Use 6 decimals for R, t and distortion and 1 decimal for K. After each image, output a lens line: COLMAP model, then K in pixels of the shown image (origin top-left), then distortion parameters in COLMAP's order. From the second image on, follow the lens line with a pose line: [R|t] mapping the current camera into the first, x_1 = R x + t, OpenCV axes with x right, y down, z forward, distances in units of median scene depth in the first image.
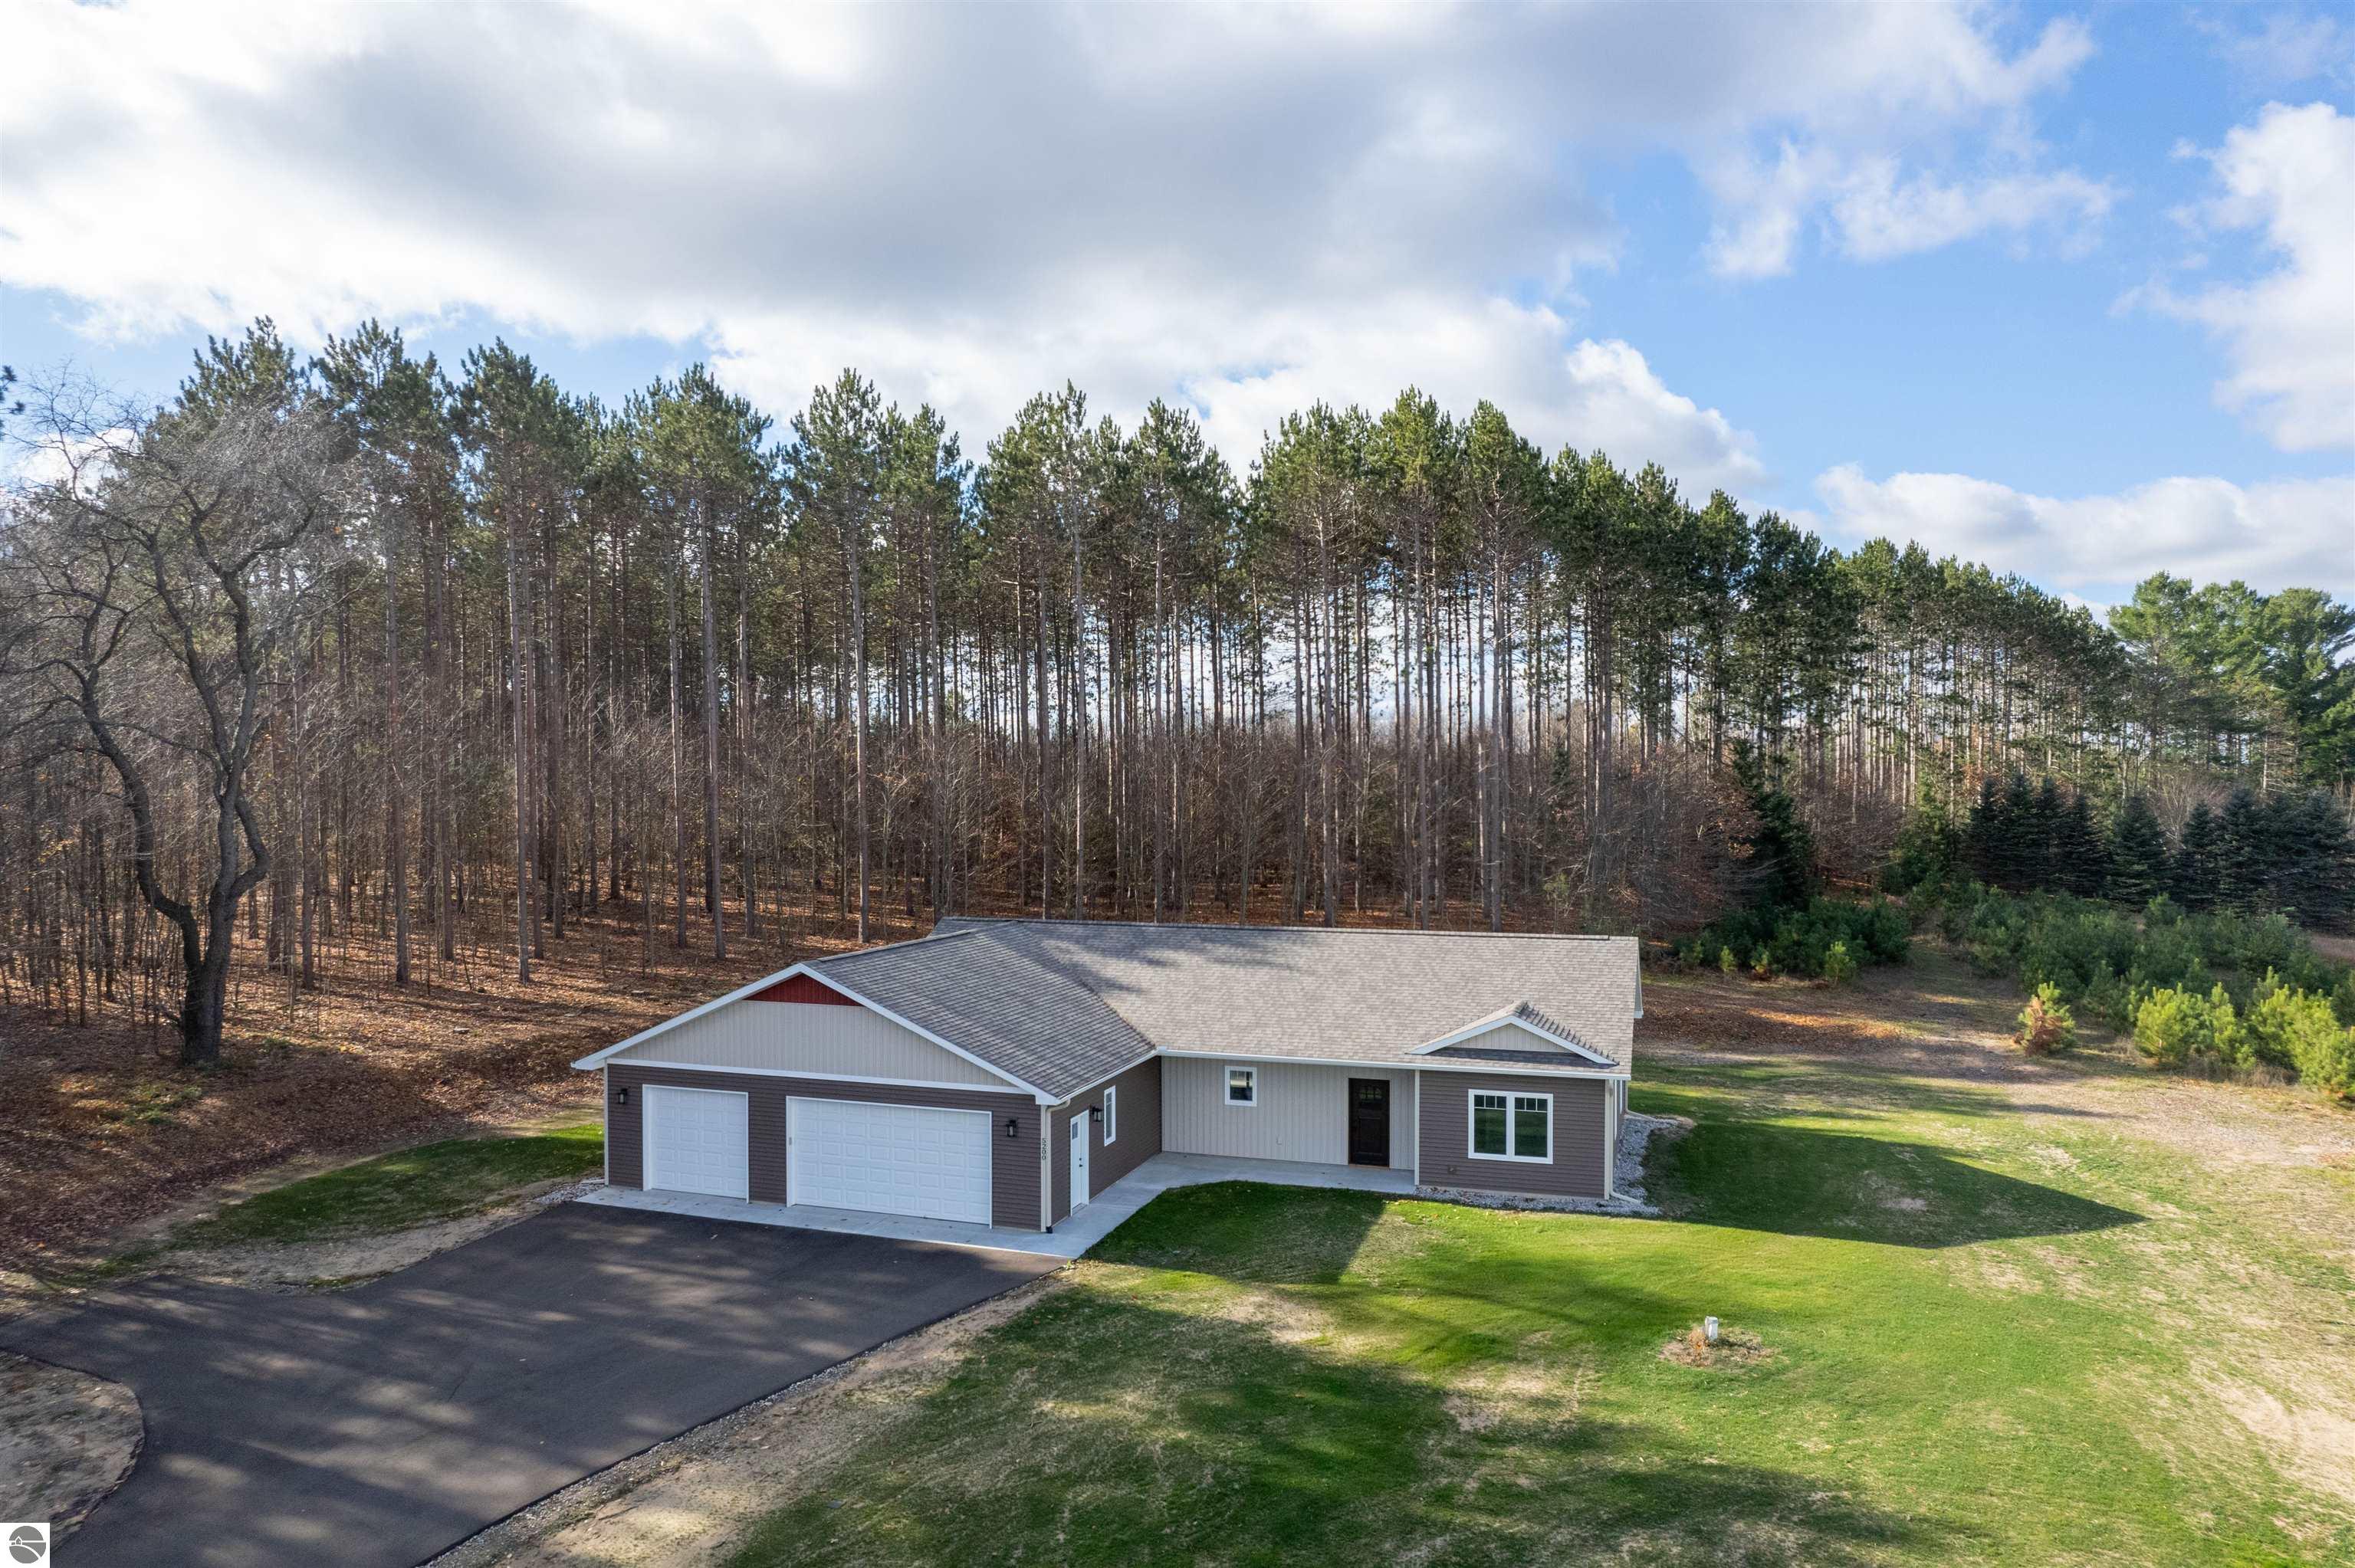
lens RADIAL K [[1526.5, 0, 1186.5], [0, 1526.5, 774.4], [0, 0, 1]] dist [-0.081724, 0.074263]
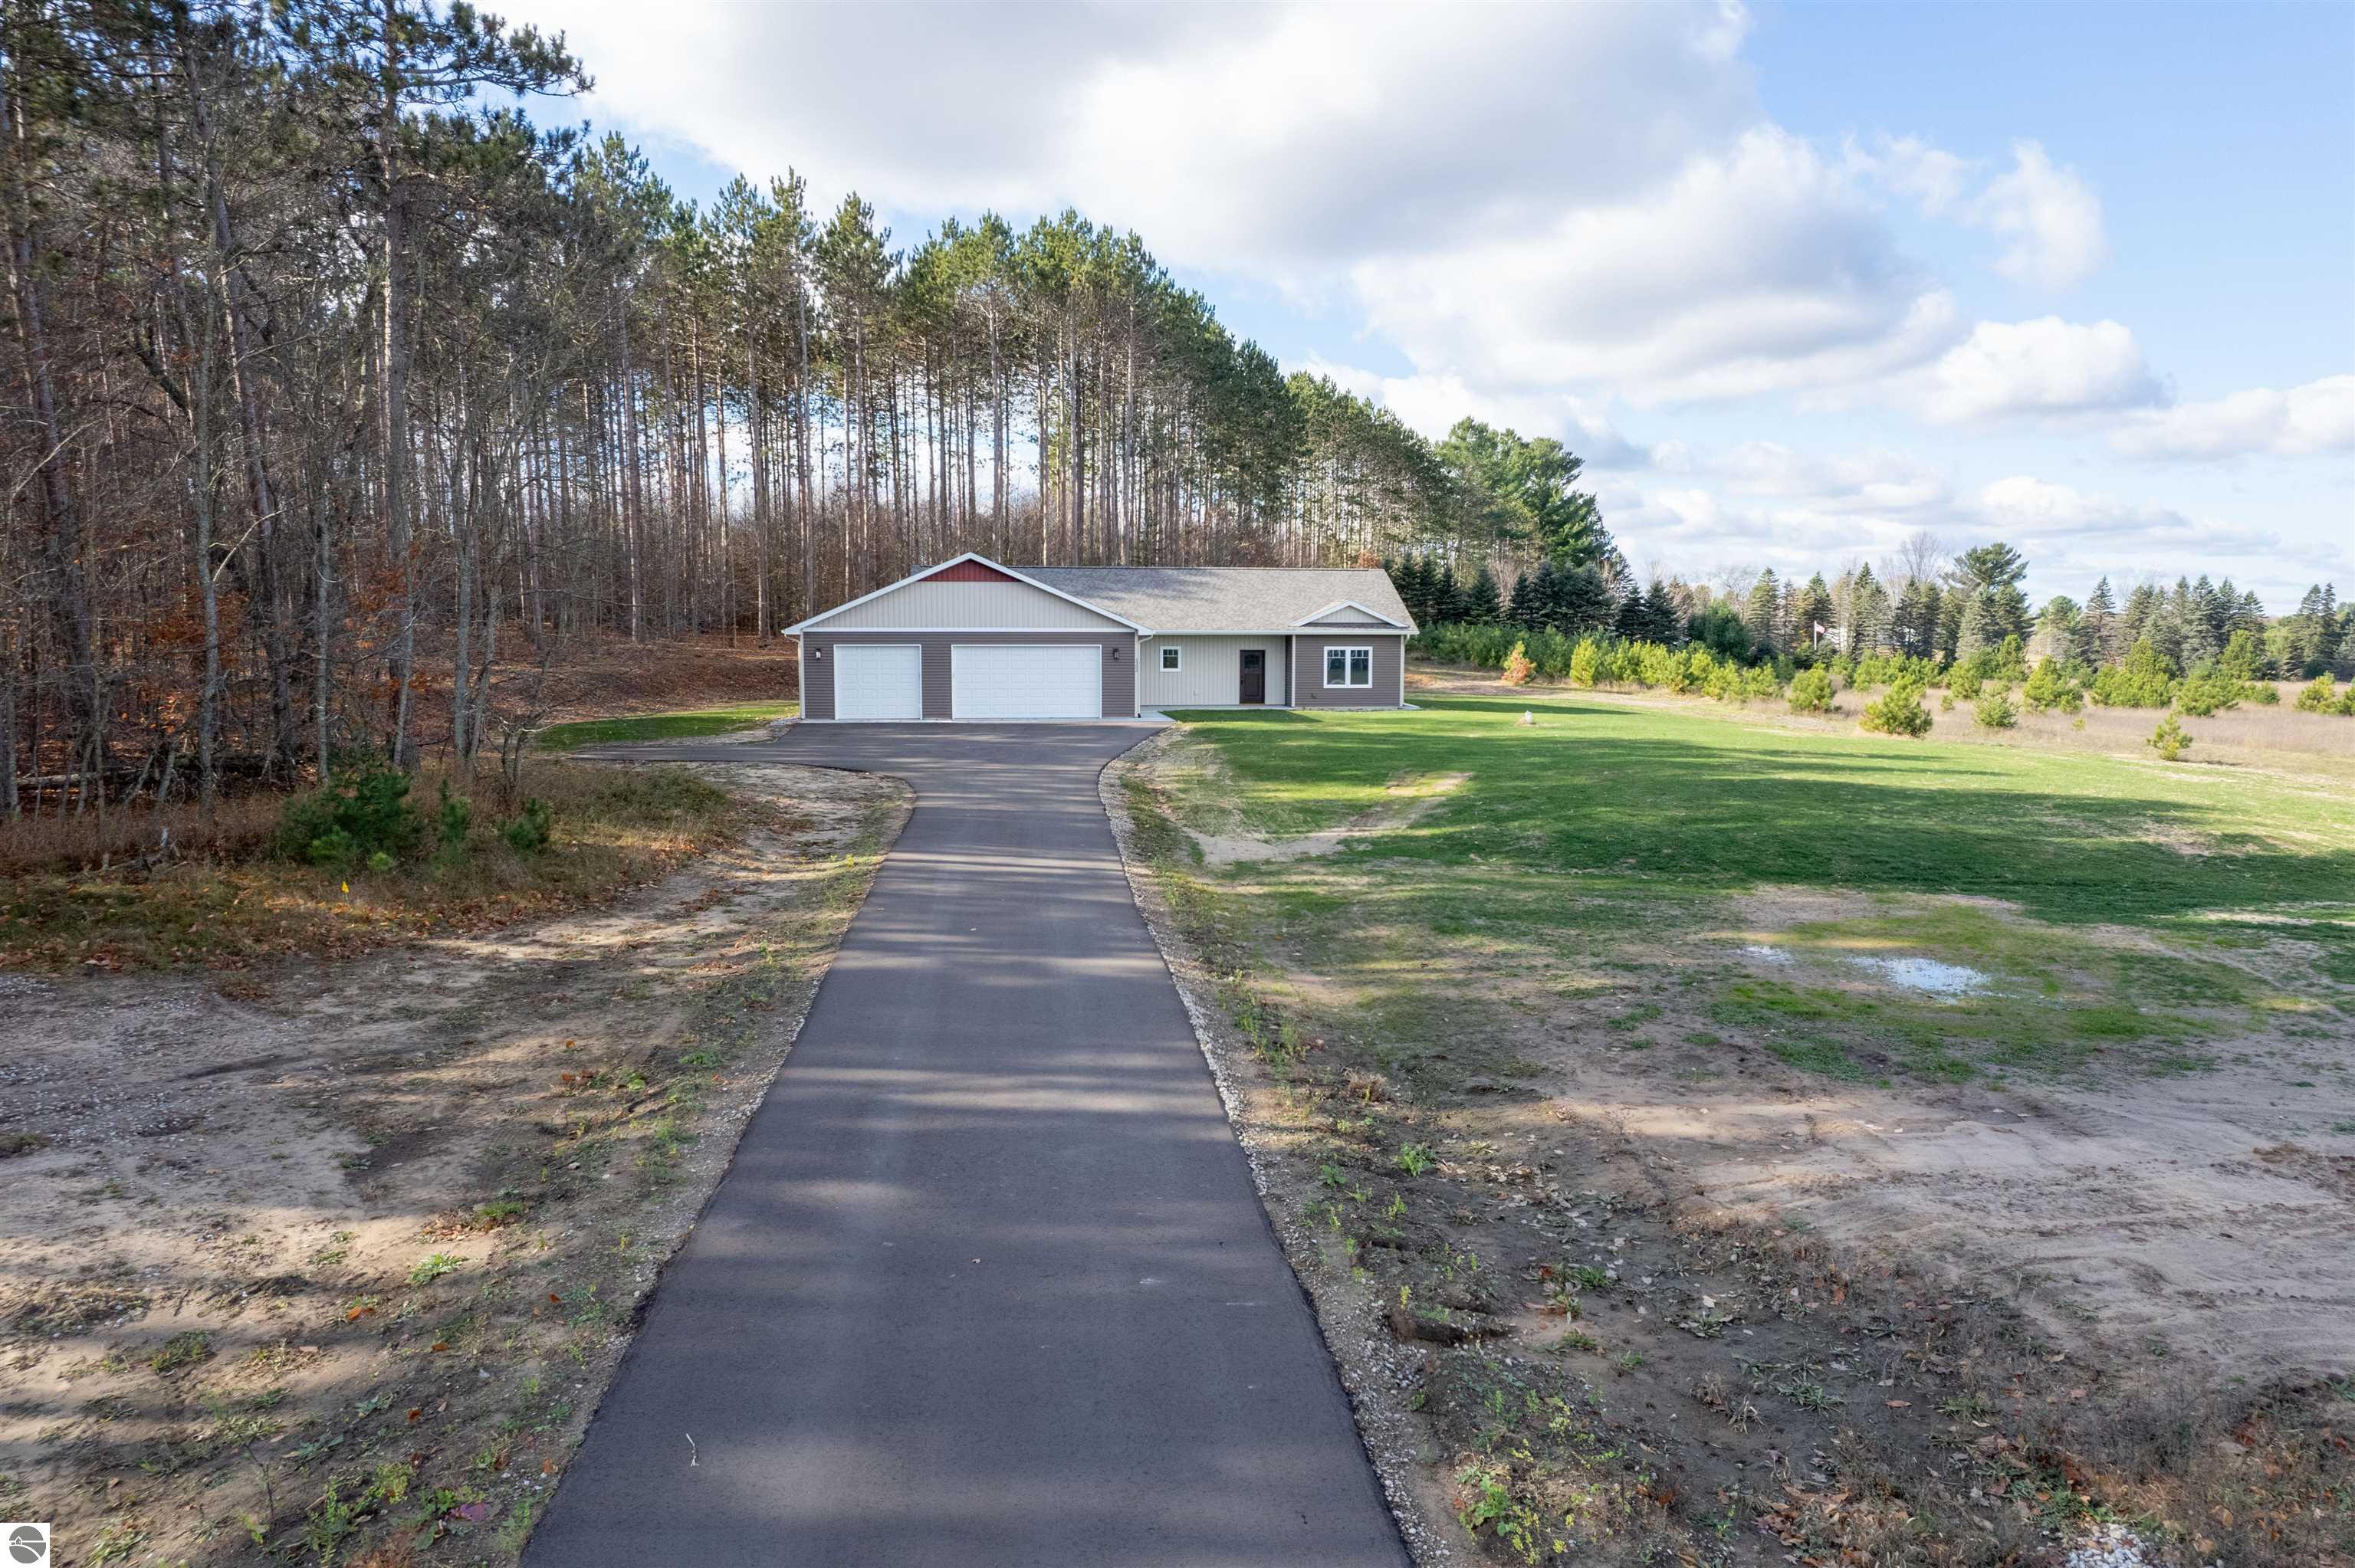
lens RADIAL K [[1507.5, 0, 1187.4], [0, 1507.5, 780.6], [0, 0, 1]] dist [-0.077030, 0.068985]
pose [[0.898005, -0.041308, 0.438043, -0.710027], [-0.007970, 0.993893, 0.110064, 0.178086], [-0.439914, -0.102329, 0.892191, -0.453358]]
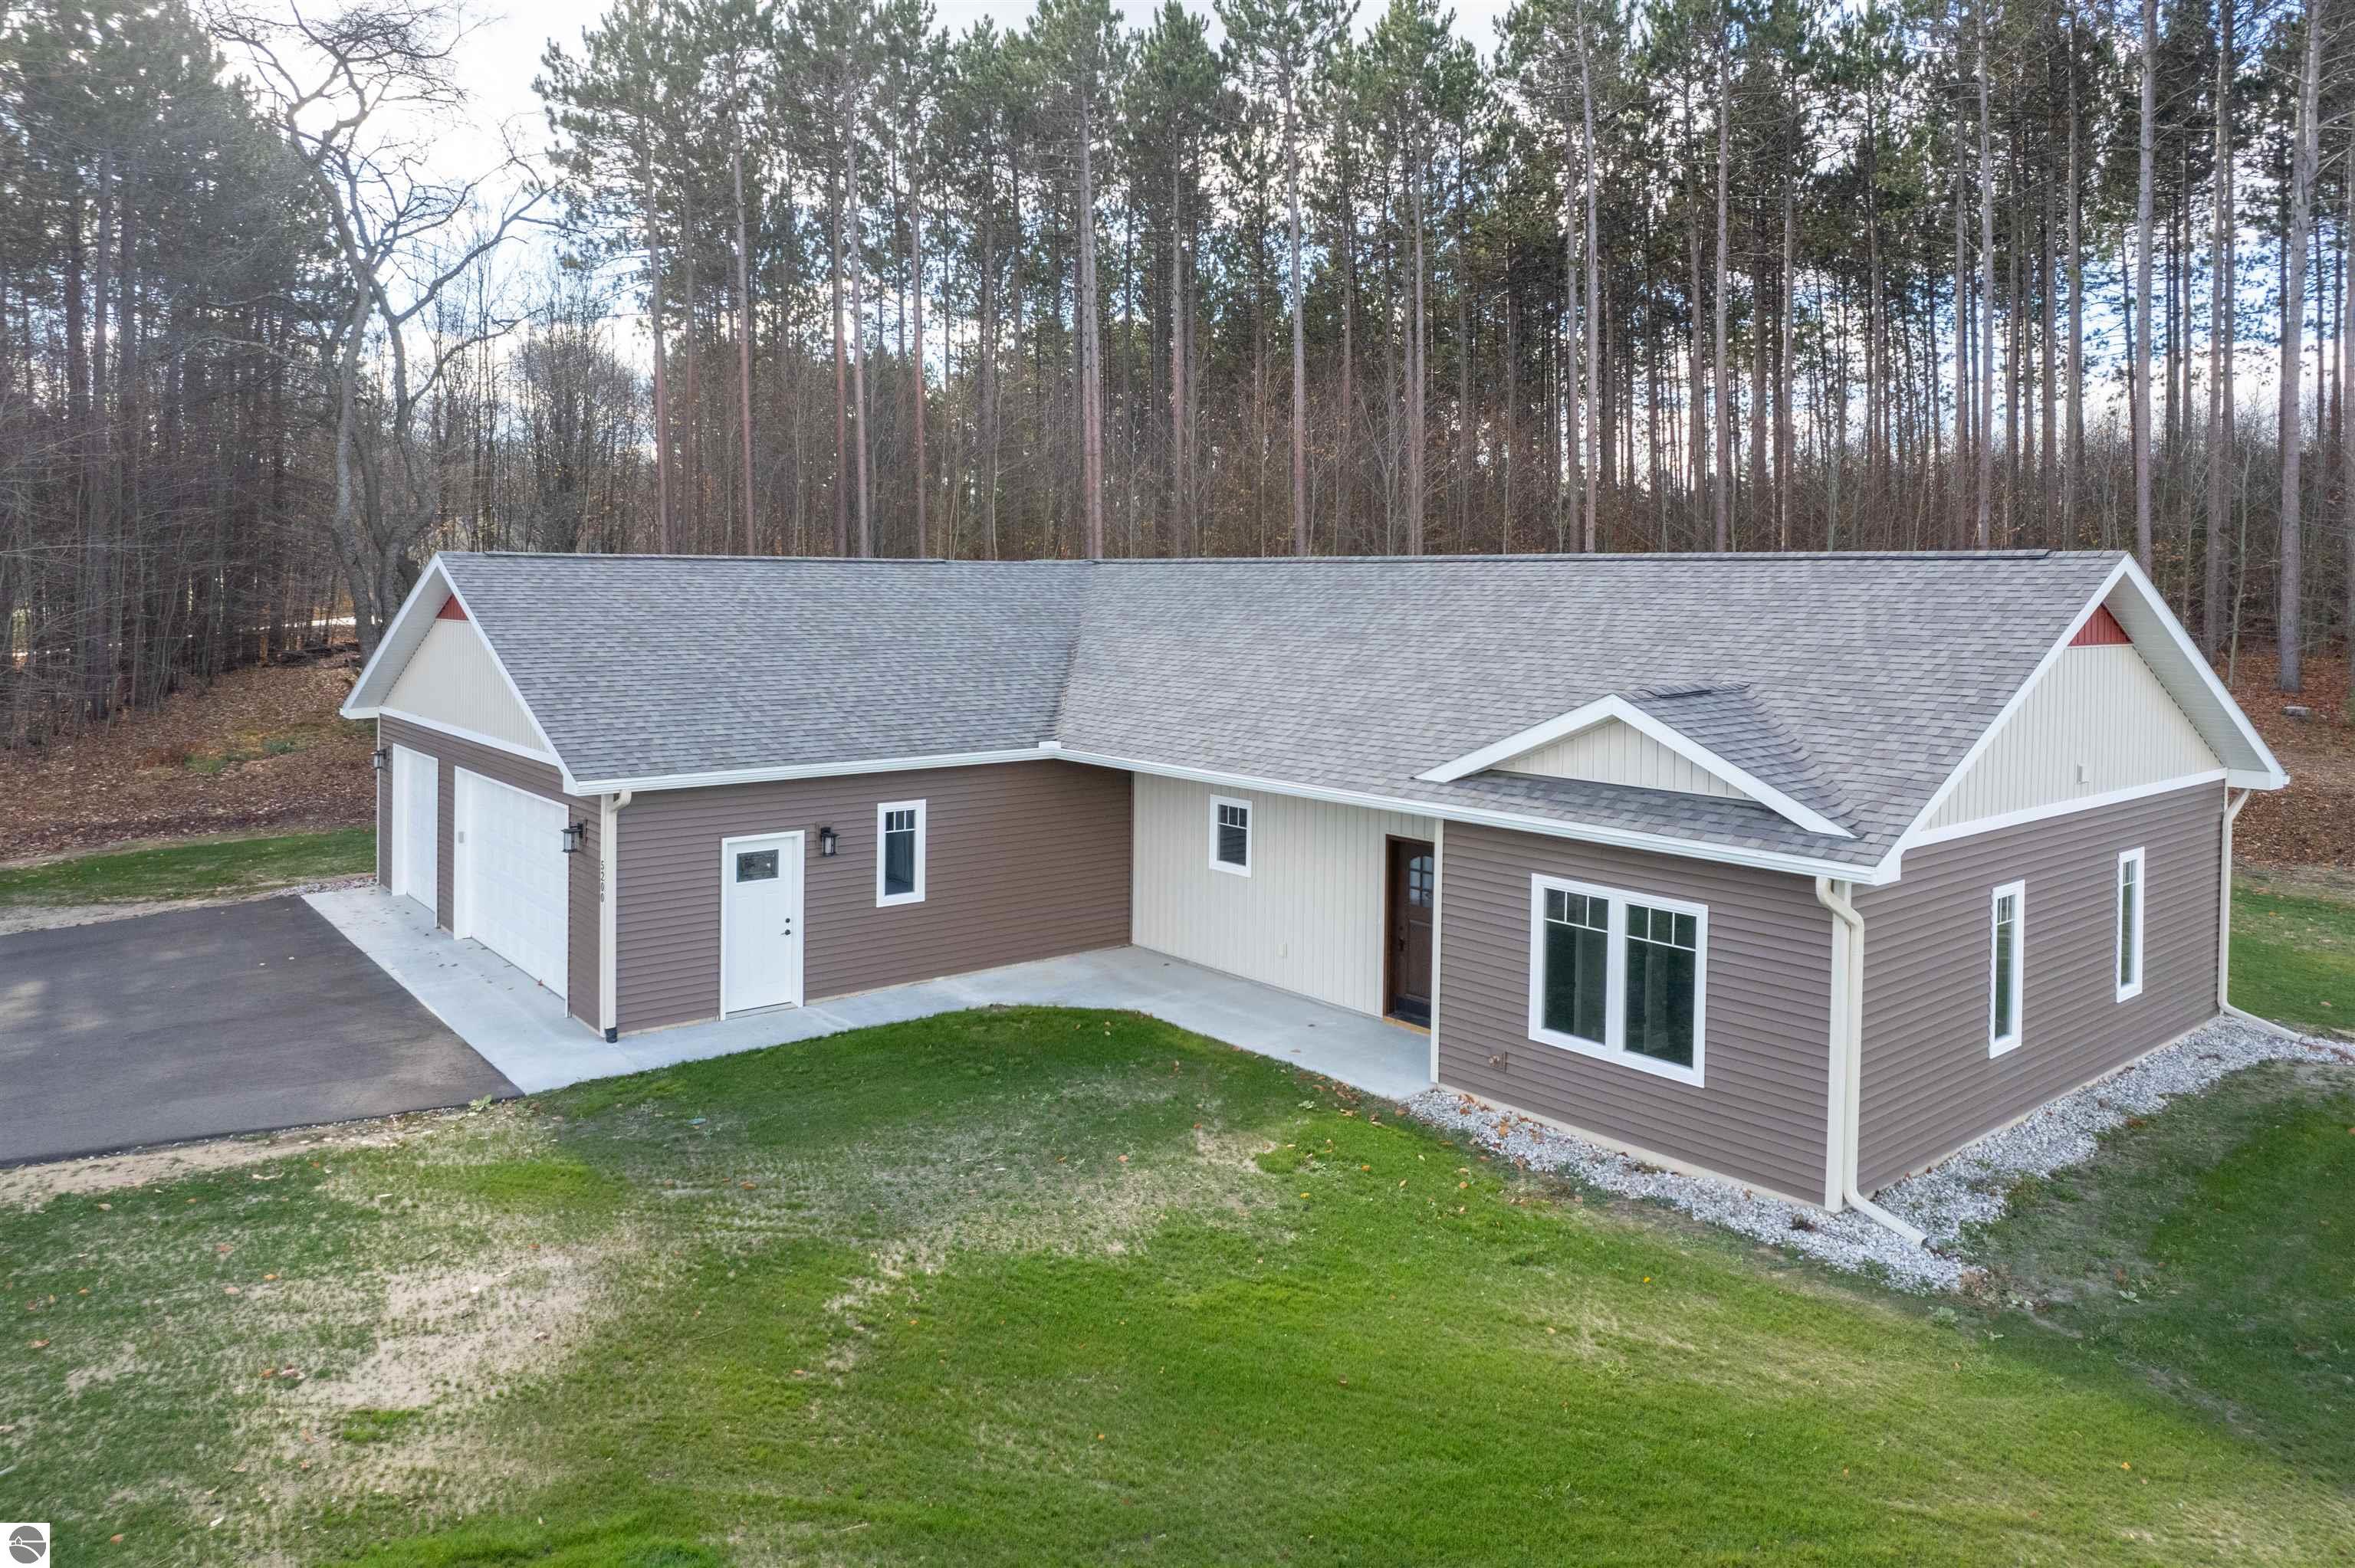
lens RADIAL K [[1574.3, 0, 1182.2], [0, 1574.3, 607.5], [0, 0, 1]] dist [-0.062372, 0.034423]
pose [[0.843183, 0.013835, -0.537449, 0.345058], [-0.002348, 0.999754, 0.022052, 0.128971], [0.537622, -0.017332, 0.843008, 0.605534]]
